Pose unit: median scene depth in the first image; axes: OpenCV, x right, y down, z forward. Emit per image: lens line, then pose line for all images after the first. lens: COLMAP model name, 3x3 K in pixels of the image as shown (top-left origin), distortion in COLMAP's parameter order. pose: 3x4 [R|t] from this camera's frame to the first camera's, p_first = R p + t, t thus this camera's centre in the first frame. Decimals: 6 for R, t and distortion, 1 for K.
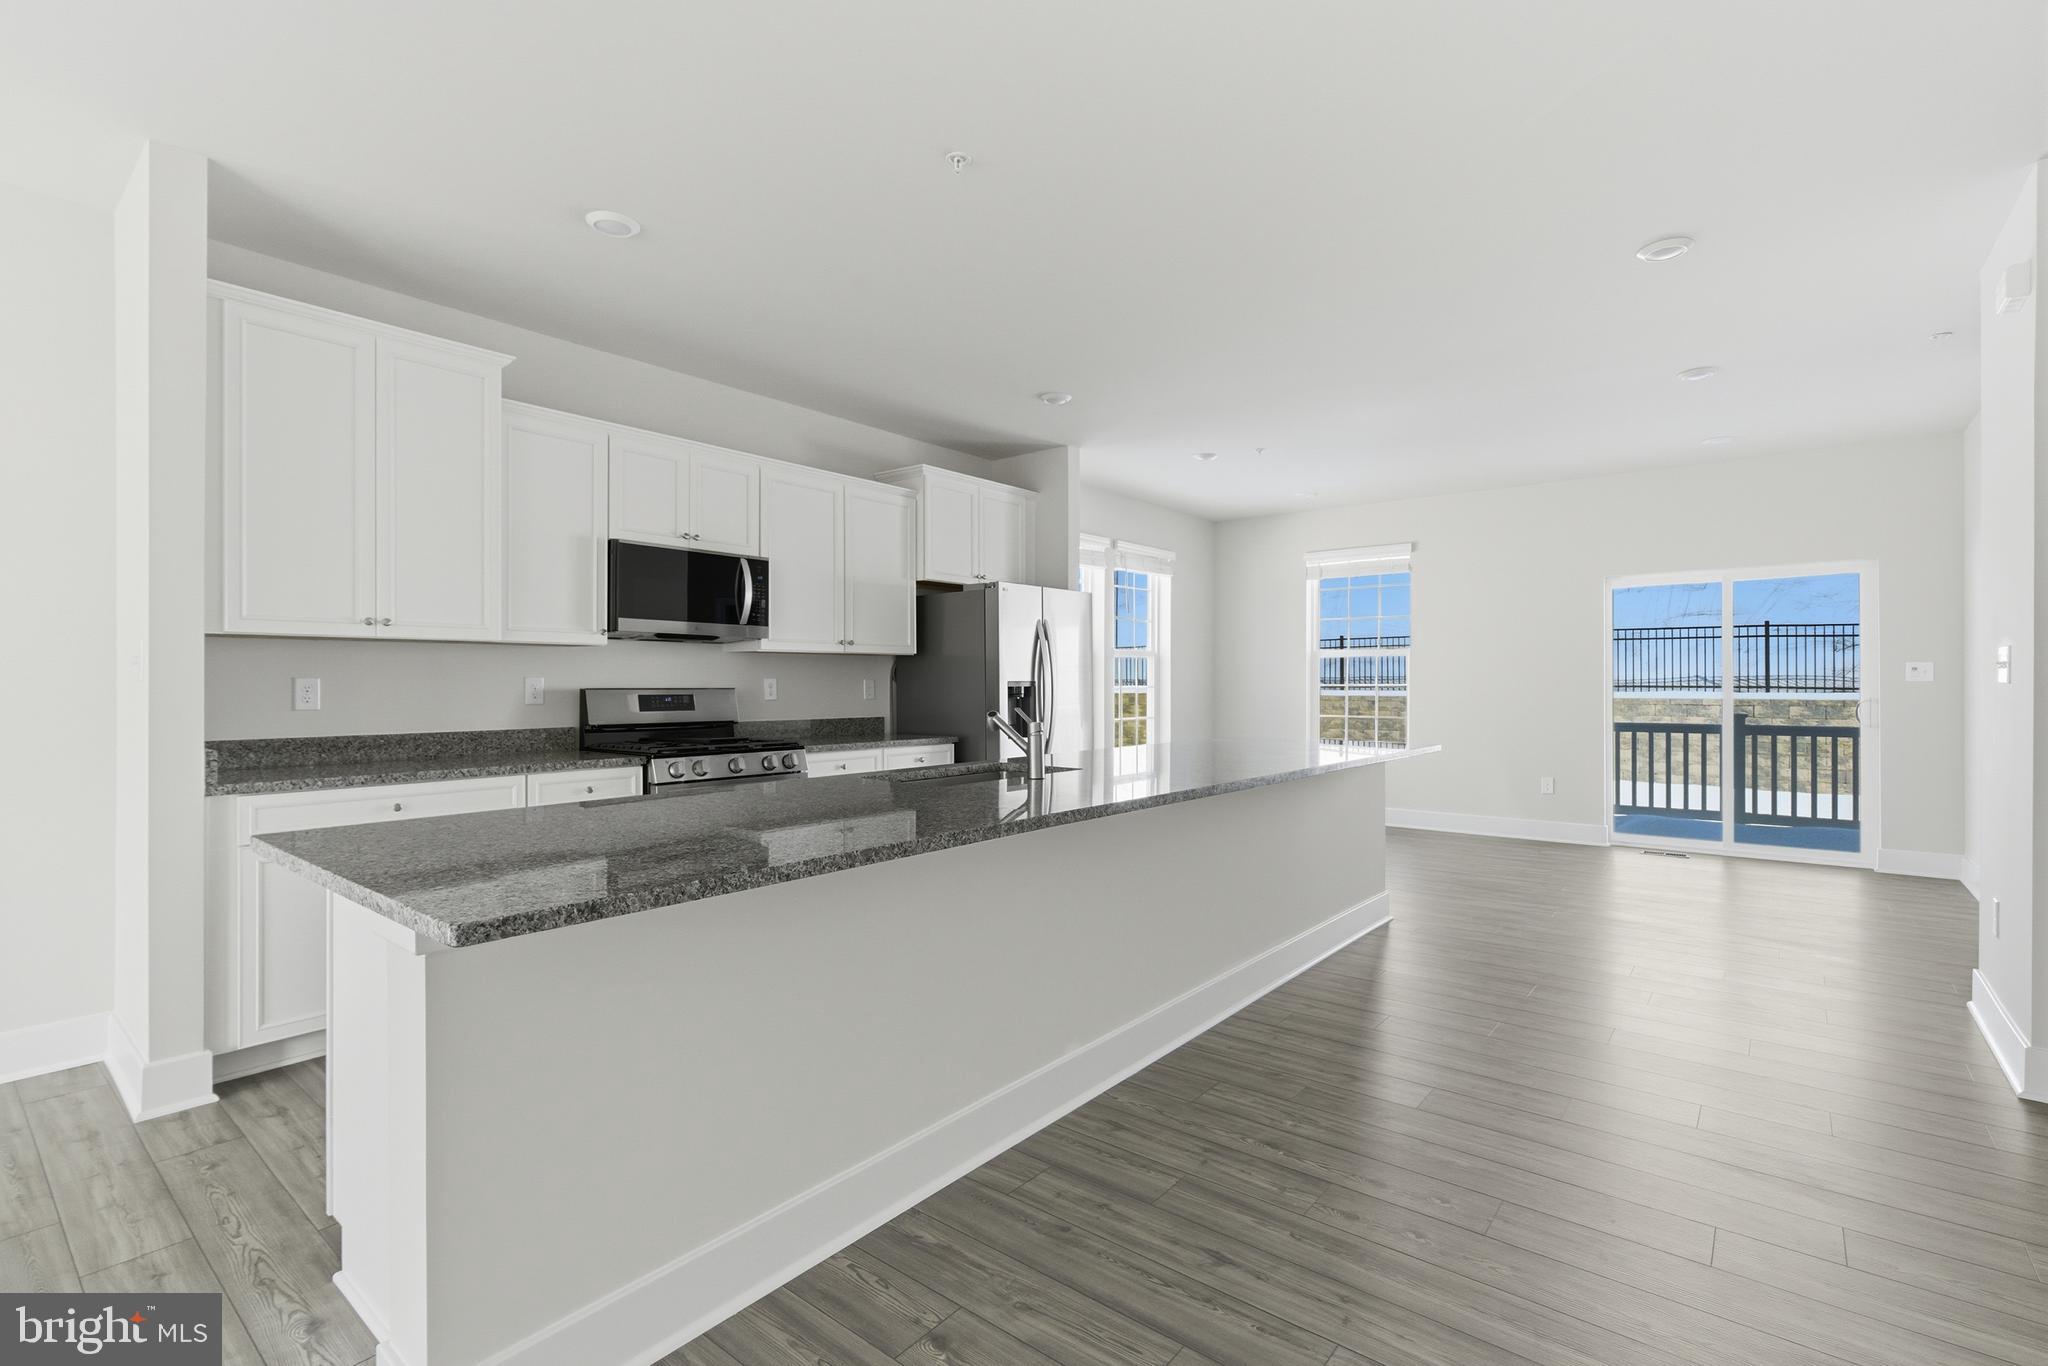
lens RADIAL K [[919.6, 0, 1039.9], [0, 919.6, 687.1], [0, 0, 1]] dist [0.002022, 0.000069]
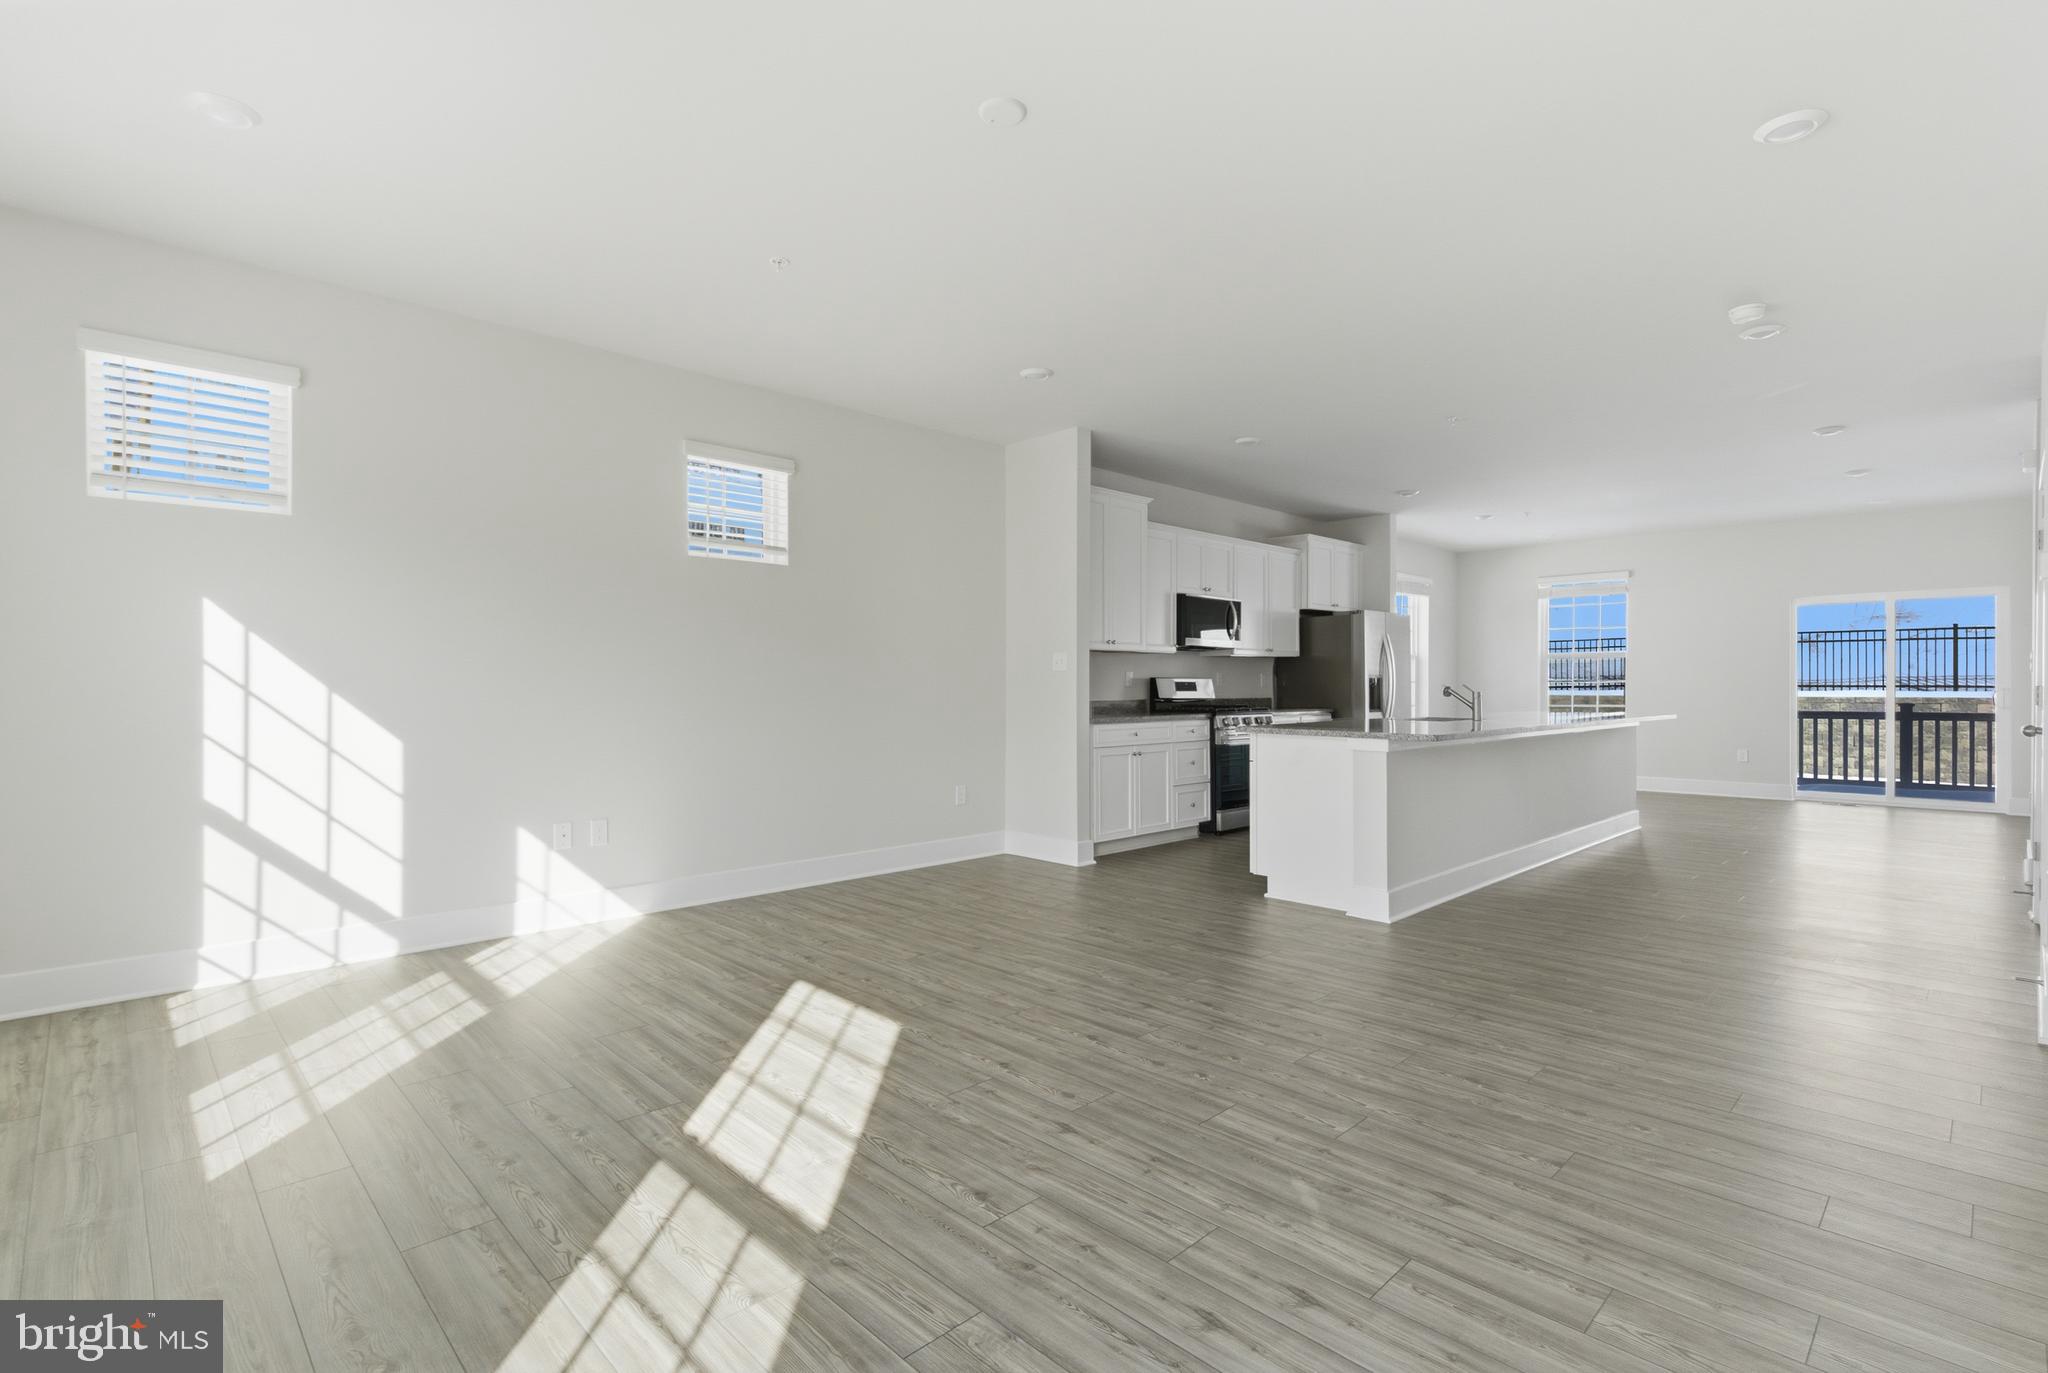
lens RADIAL K [[947.8, 0, 1028.3], [0, 947.8, 695.1], [0, 0, 1]] dist [0.001119, -0.000289]
pose [[0.992306, 0.001897, -0.123797, -0.349847], [-0.001472, 0.999993, 0.003526, 0.020131], [0.123803, -0.003317, 0.992301, -0.562237]]
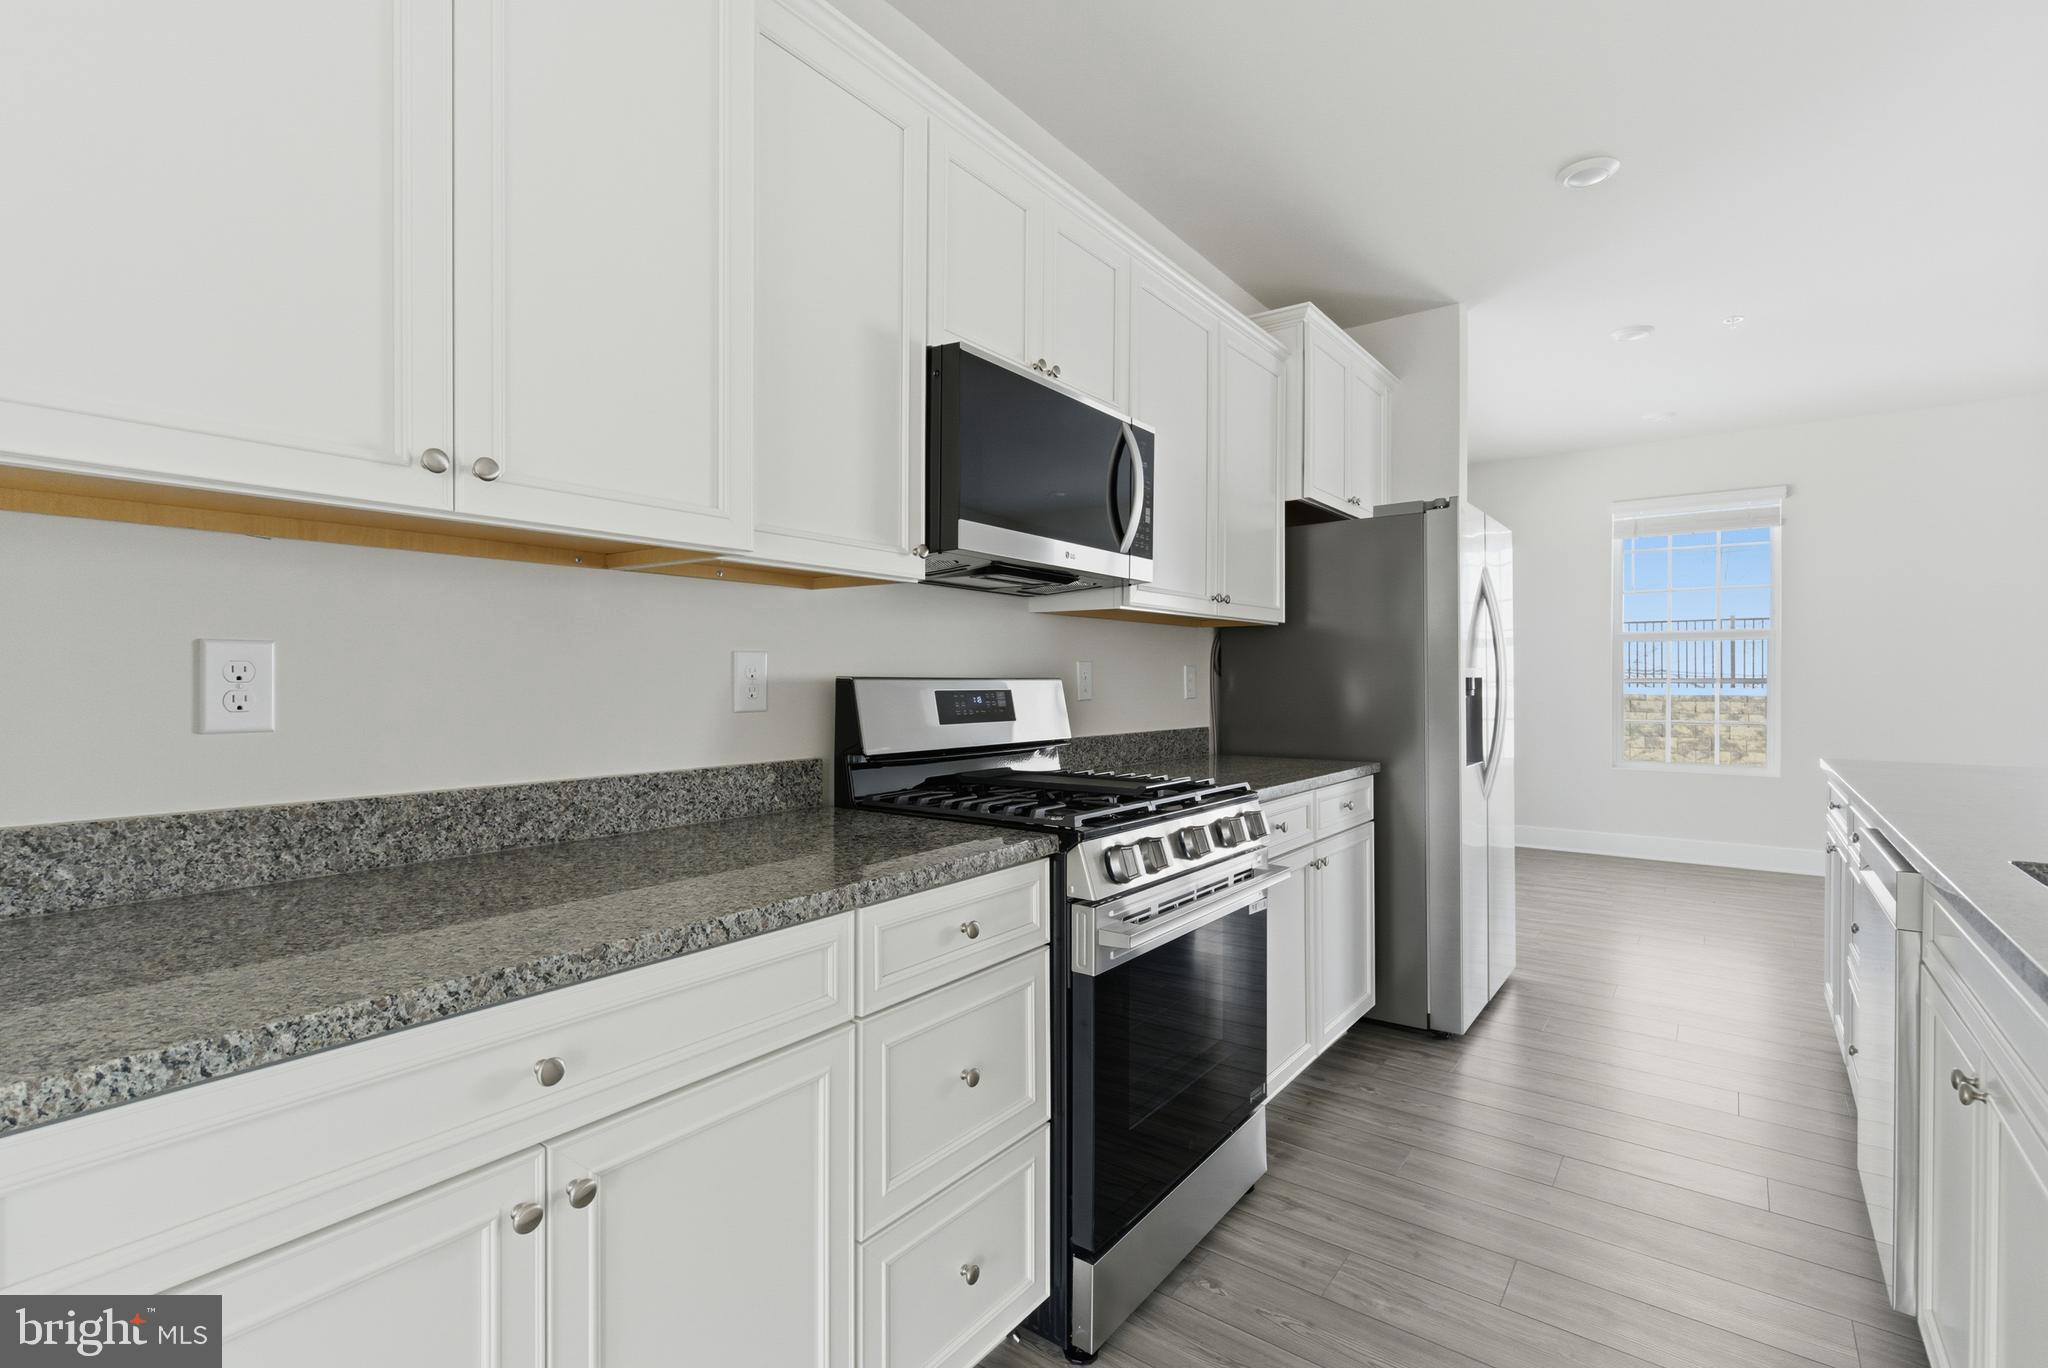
lens RADIAL K [[923.4, 0, 1024.0], [0, 923.4, 684.0], [0, 0, 1]] dist [0.008638, 0.000031]
pose [[0.999713, 0.002454, 0.023849, -0.286208], [-0.002458, 0.999997, 0.000160, 0.003324], [-0.023849, -0.000219, 0.999716, 0.361823]]
